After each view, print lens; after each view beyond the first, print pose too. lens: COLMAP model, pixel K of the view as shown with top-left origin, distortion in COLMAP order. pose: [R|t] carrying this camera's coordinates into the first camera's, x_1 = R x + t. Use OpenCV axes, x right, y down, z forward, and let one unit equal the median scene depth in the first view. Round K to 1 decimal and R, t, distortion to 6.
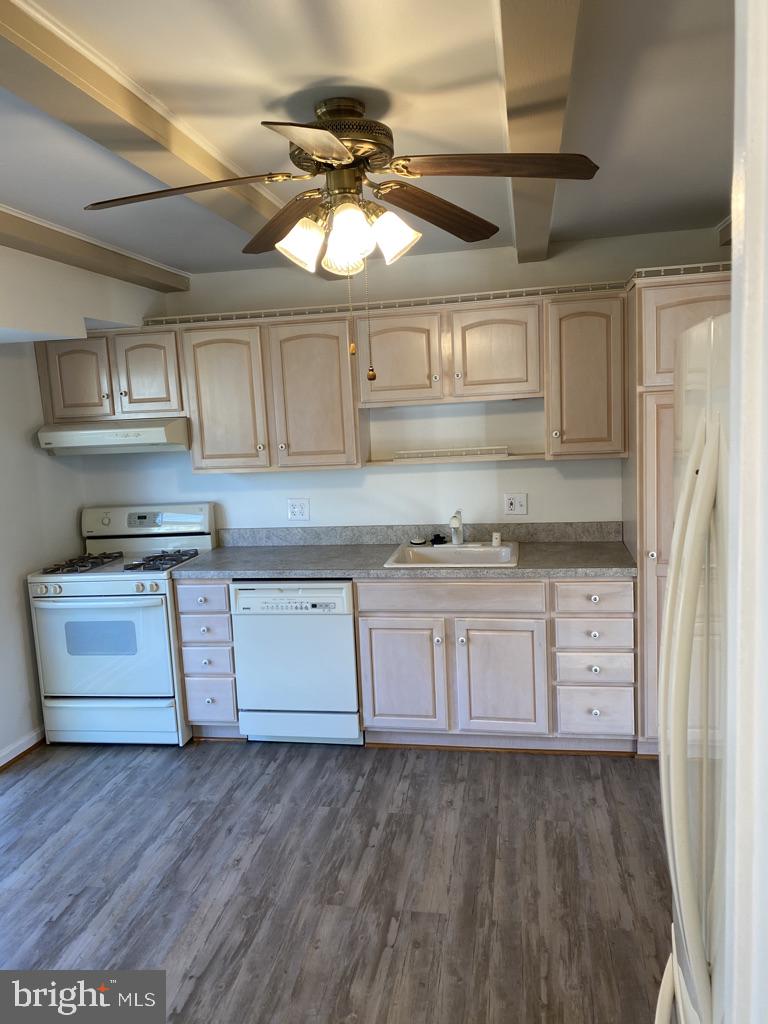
lens RADIAL K [[778.7, 0, 383.1], [0, 778.7, 511.9], [0, 0, 1]] dist [0.011559, -0.004647]
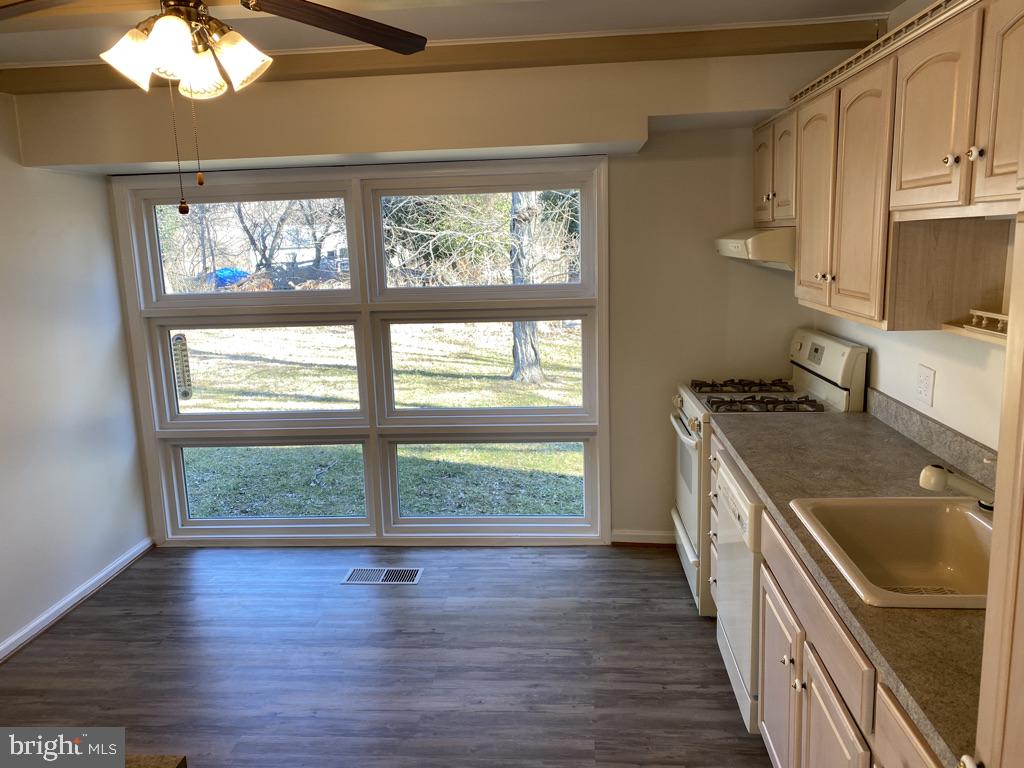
lens RADIAL K [[778.7, 0, 511.3], [0, 778.7, 383.5], [0, 0, 1]] dist [0.011559, -0.004647]
pose [[0.094592, 0.225780, -0.969575, 0.583373], [-0.103991, 0.970855, 0.215932, -0.130607], [0.990070, 0.080401, 0.115314, 0.788265]]
